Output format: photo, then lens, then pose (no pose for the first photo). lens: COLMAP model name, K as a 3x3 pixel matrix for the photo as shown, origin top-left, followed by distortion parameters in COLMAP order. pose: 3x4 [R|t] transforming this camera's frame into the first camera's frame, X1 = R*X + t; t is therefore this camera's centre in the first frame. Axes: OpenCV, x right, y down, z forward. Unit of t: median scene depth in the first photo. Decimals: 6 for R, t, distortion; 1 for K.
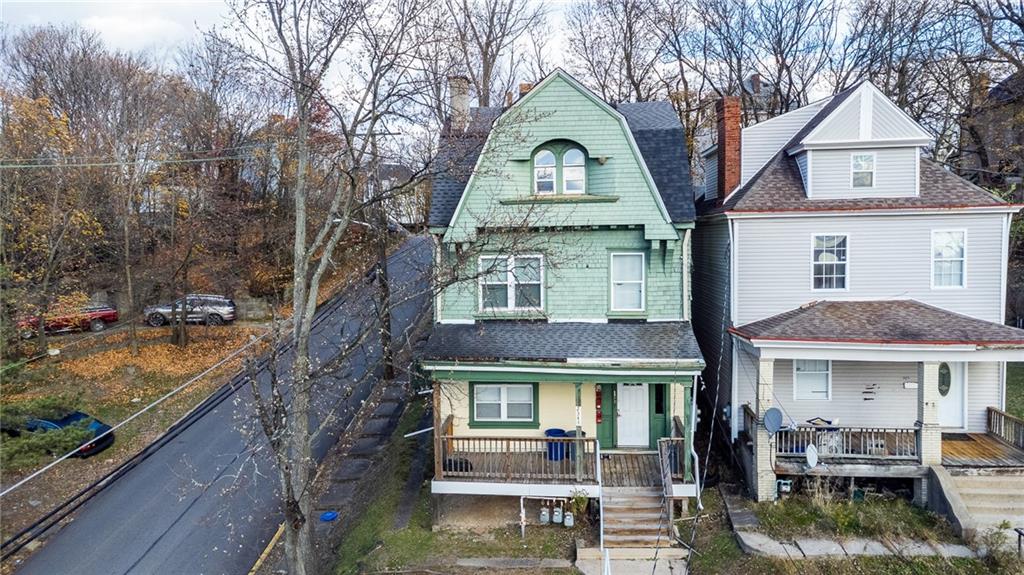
lens RADIAL K [[718.2, 0, 479.3], [0, 718.2, 275.0], [0, 0, 1]] dist [-0.001202, 0.003805]
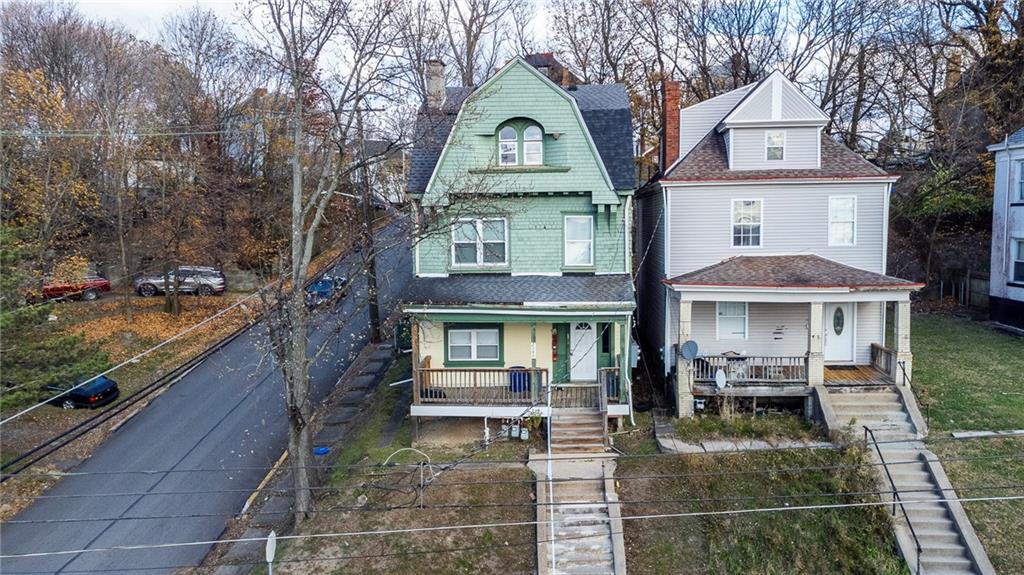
lens RADIAL K [[720.2, 0, 512.0], [0, 720.2, 287.5], [0, 0, 1]] dist [0.005633, -0.000688]
pose [[0.998250, -0.004362, 0.058981, 0.029373], [0.001595, 0.998899, 0.046879, 0.031988], [-0.059121, -0.046703, 0.997158, -0.177753]]
